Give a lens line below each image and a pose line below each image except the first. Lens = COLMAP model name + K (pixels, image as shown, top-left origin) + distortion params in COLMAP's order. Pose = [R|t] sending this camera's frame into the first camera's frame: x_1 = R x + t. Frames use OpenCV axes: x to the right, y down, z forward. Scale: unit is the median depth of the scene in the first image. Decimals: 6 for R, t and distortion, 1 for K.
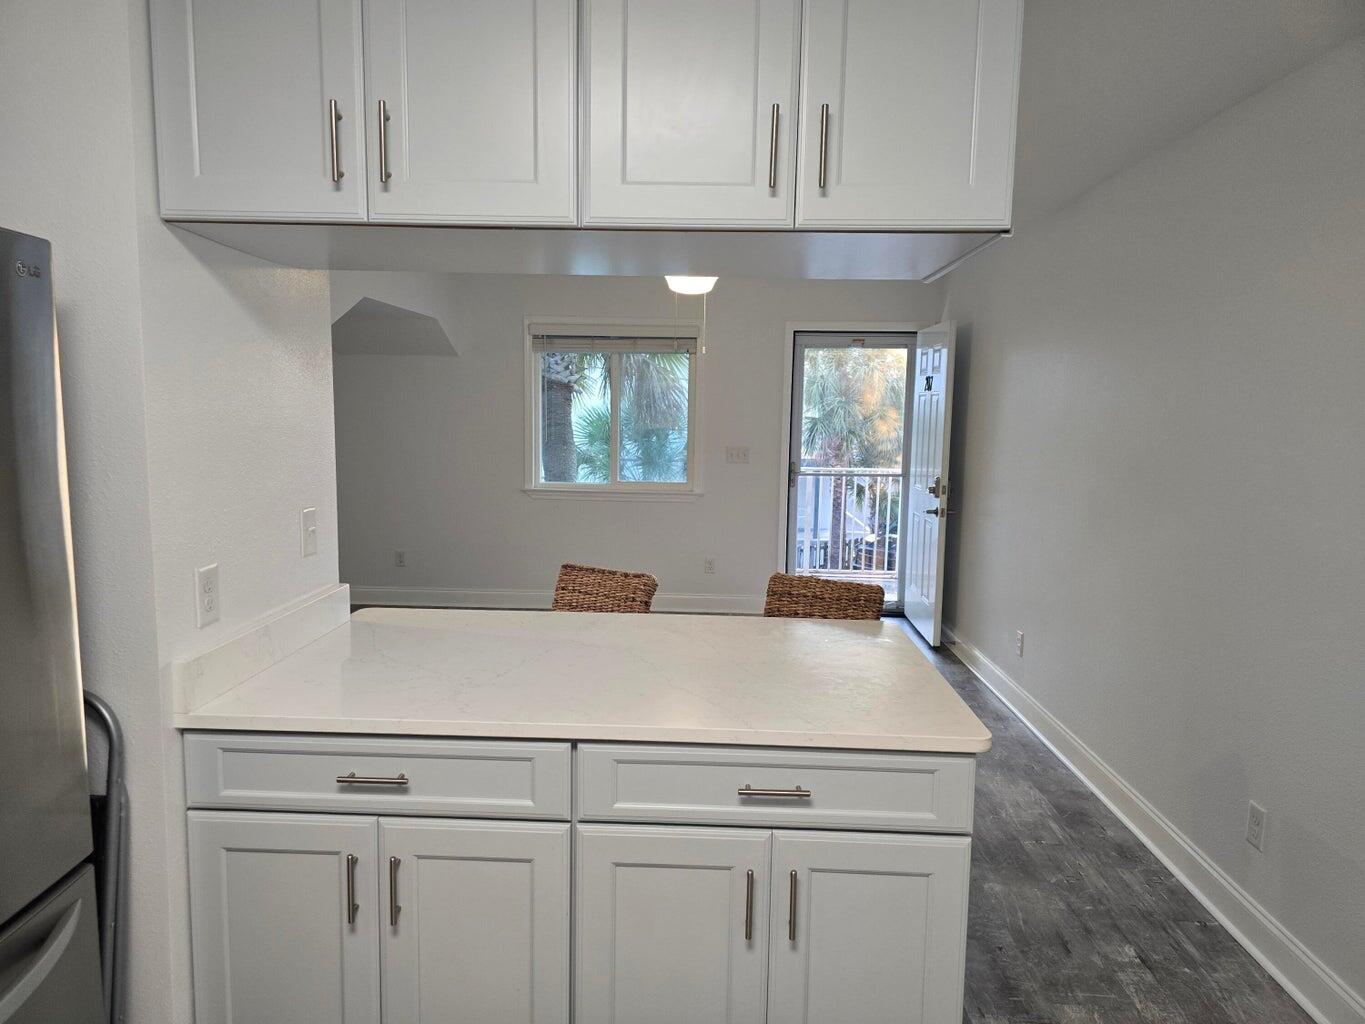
lens RADIAL K [[974.0, 0, 682.5], [0, 974.0, 512.0], [0, 0, 1]] dist [0.064291, -0.000112]
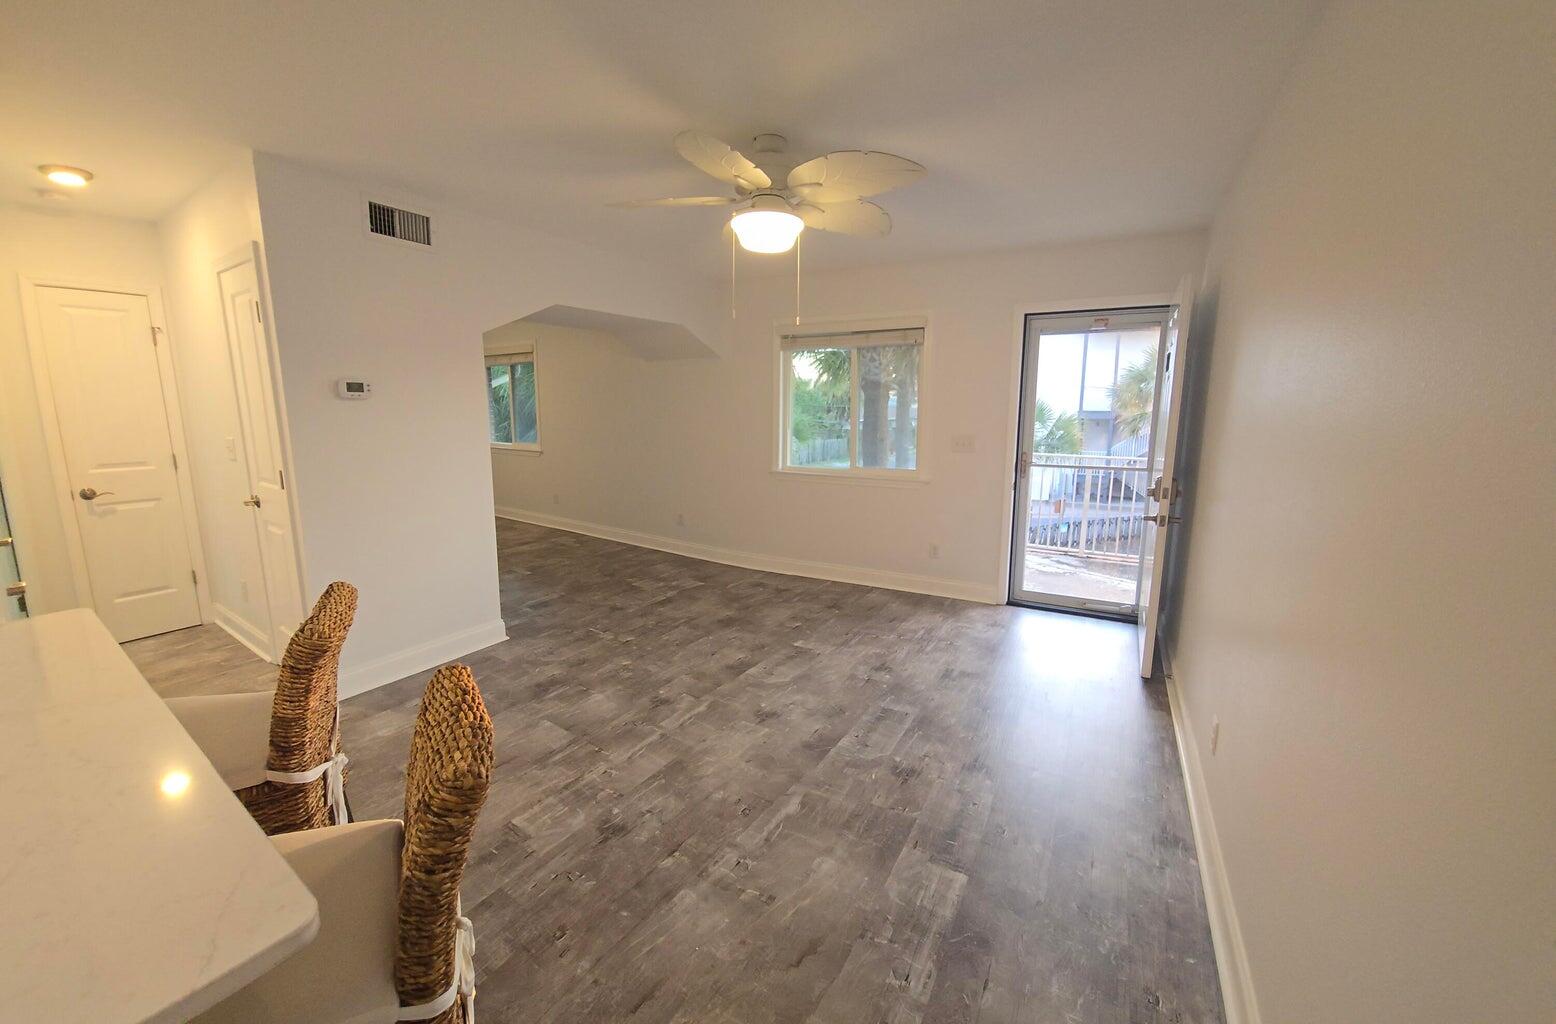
lens RADIAL K [[635.1, 0, 778.0], [0, 635.1, 512.0], [0, 0, 1]] dist [-0.000331, -0.000068]
pose [[0.908735, 0.060099, -0.413024, 0.174893], [-0.037053, 0.997288, 0.063591, -0.025727], [0.415726, -0.042484, 0.908497, 0.351186]]
